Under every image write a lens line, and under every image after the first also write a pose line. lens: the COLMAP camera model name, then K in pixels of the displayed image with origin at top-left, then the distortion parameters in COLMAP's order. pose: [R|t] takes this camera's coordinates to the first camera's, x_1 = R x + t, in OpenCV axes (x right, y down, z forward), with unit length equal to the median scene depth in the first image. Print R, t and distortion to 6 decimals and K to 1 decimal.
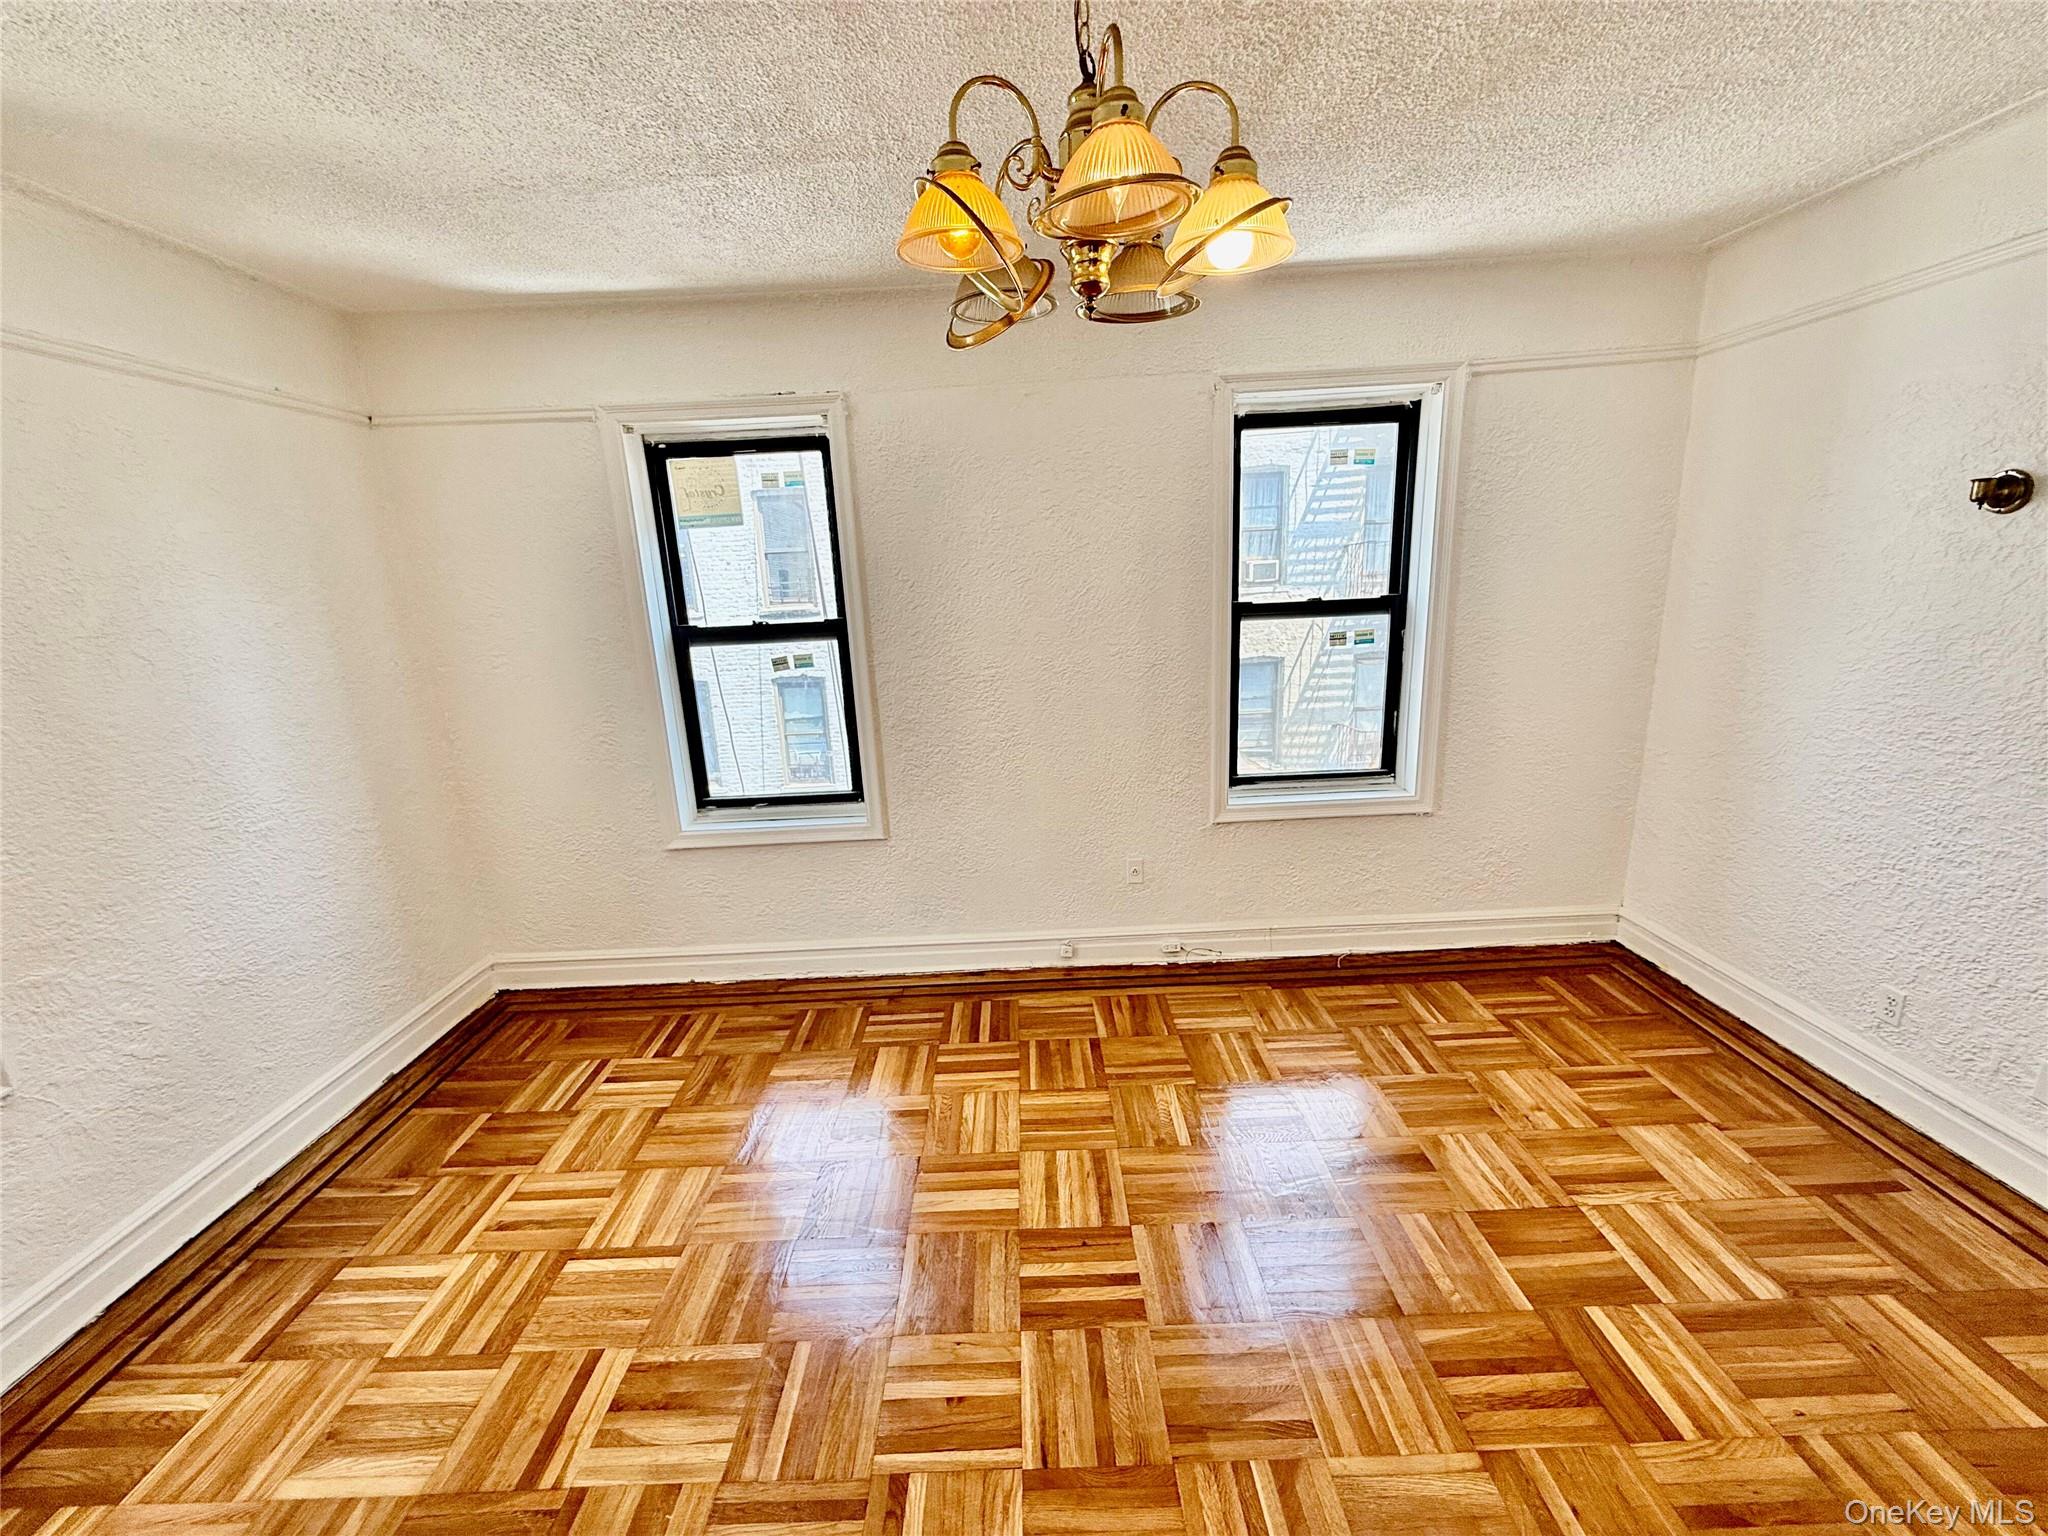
lens RADIAL K [[814.9, 0, 1018.4], [0, 814.9, 768.1], [0, 0, 1]] dist [0.000484, -0.000092]
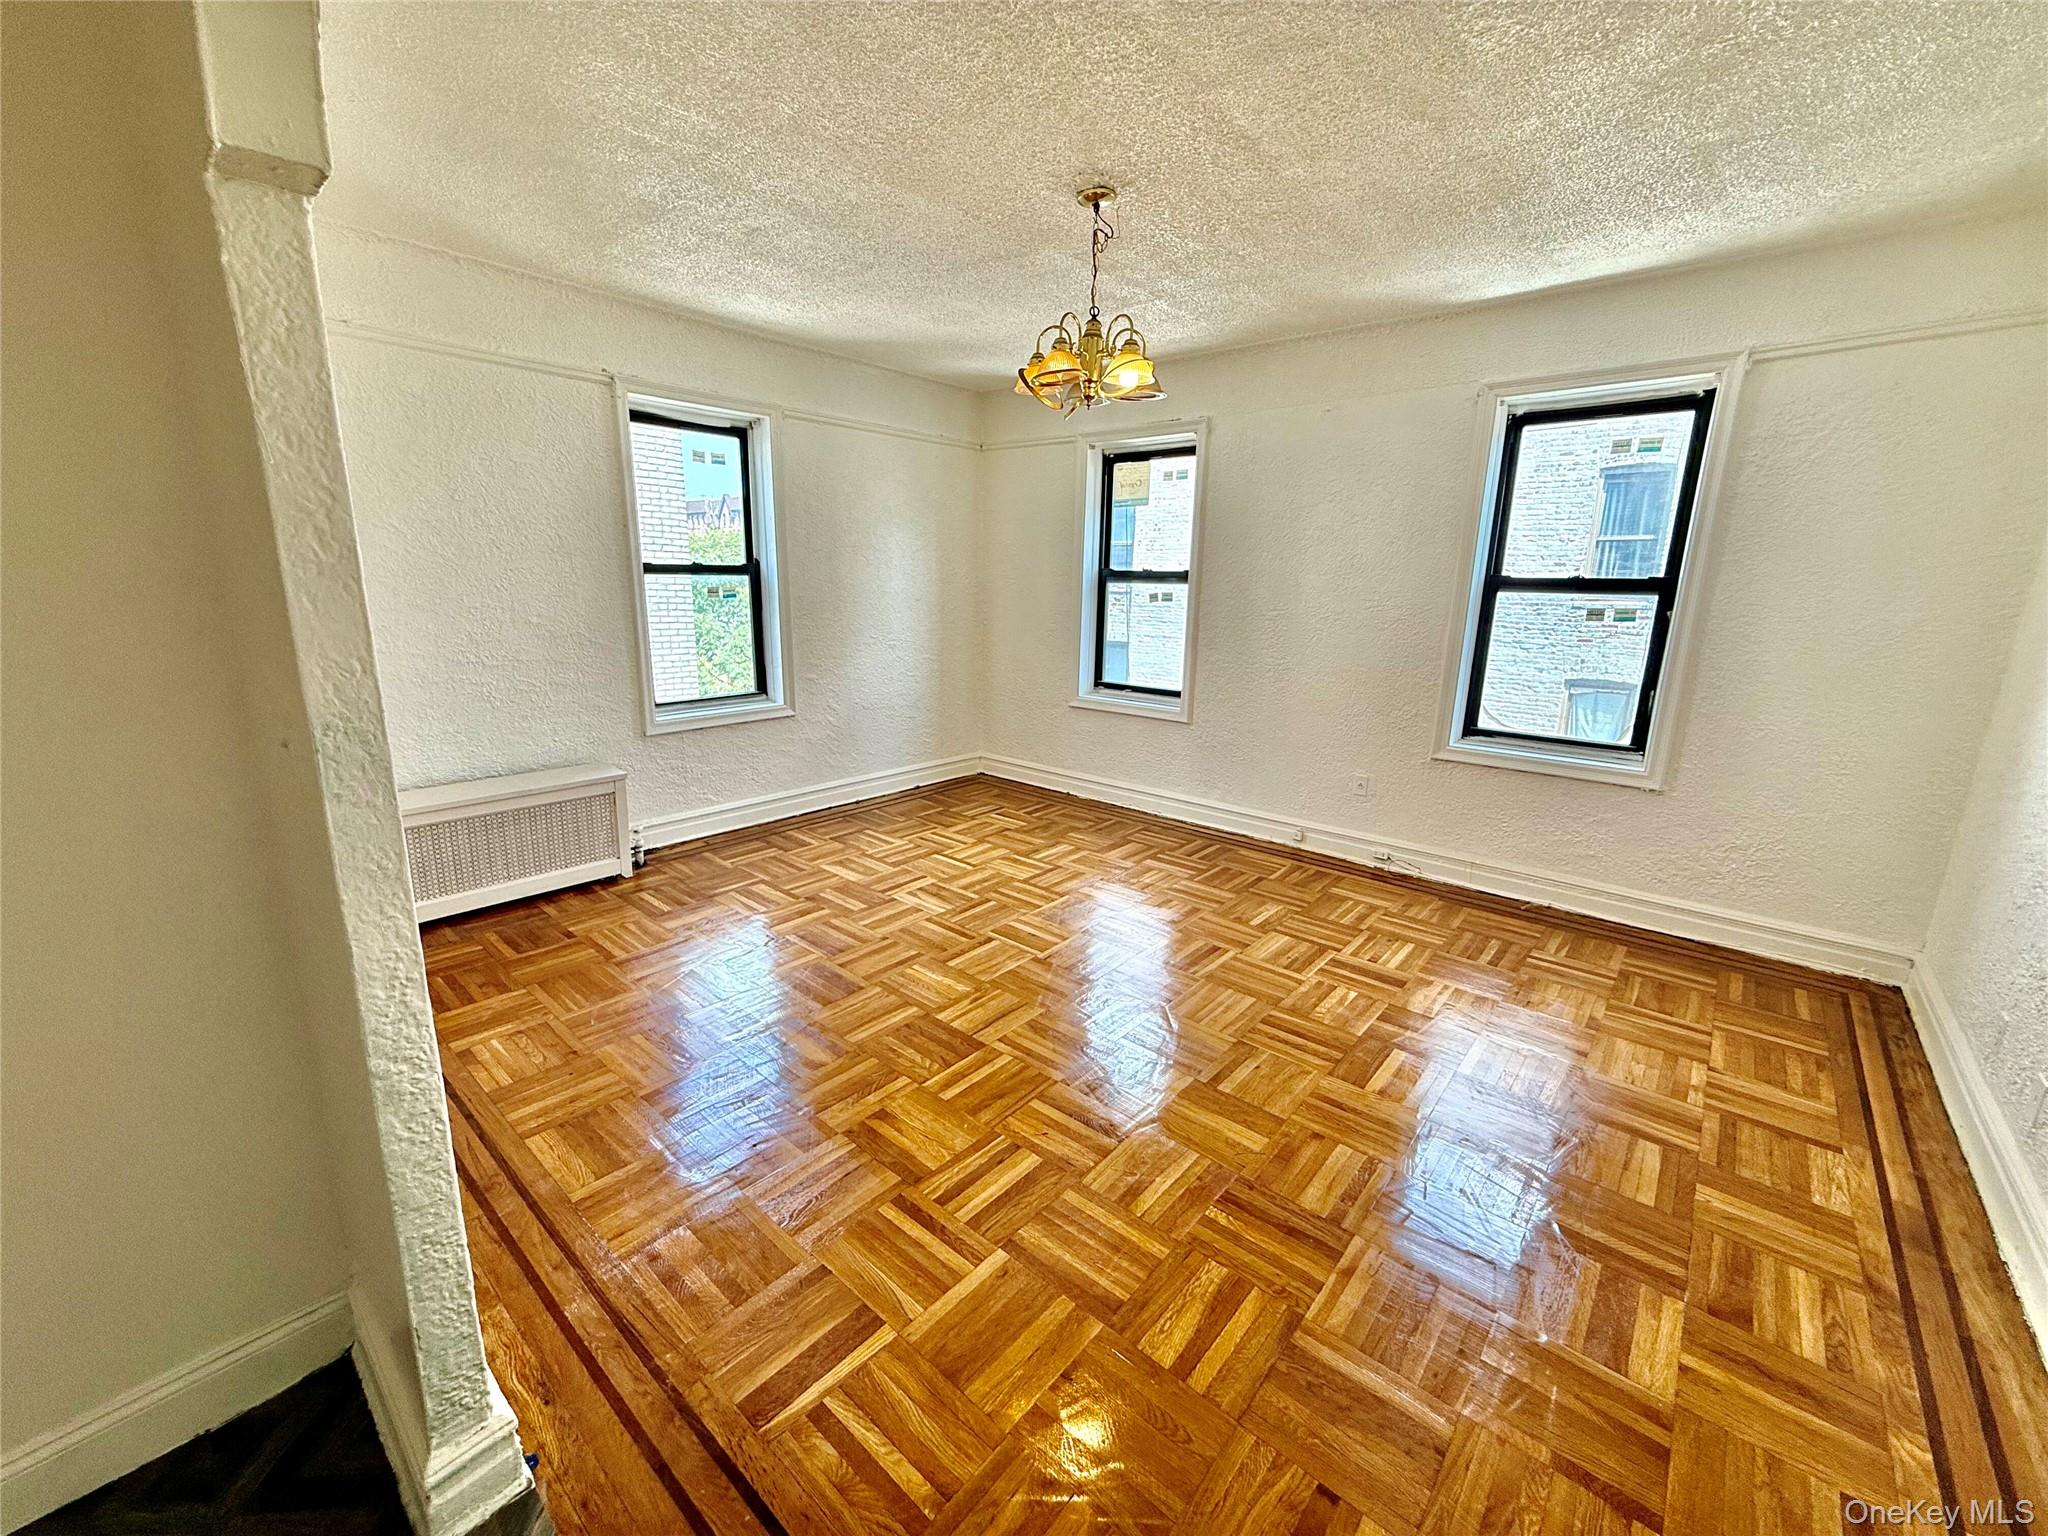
lens RADIAL K [[814.9, 0, 1018.4], [0, 814.9, 768.1], [0, 0, 1]] dist [0.000484, -0.000092]
pose [[0.745114, 0.210901, -0.632713, 0.620625], [-0.206895, 0.974976, 0.081338, 0.124900], [0.634035, 0.070299, 0.770103, -0.344108]]
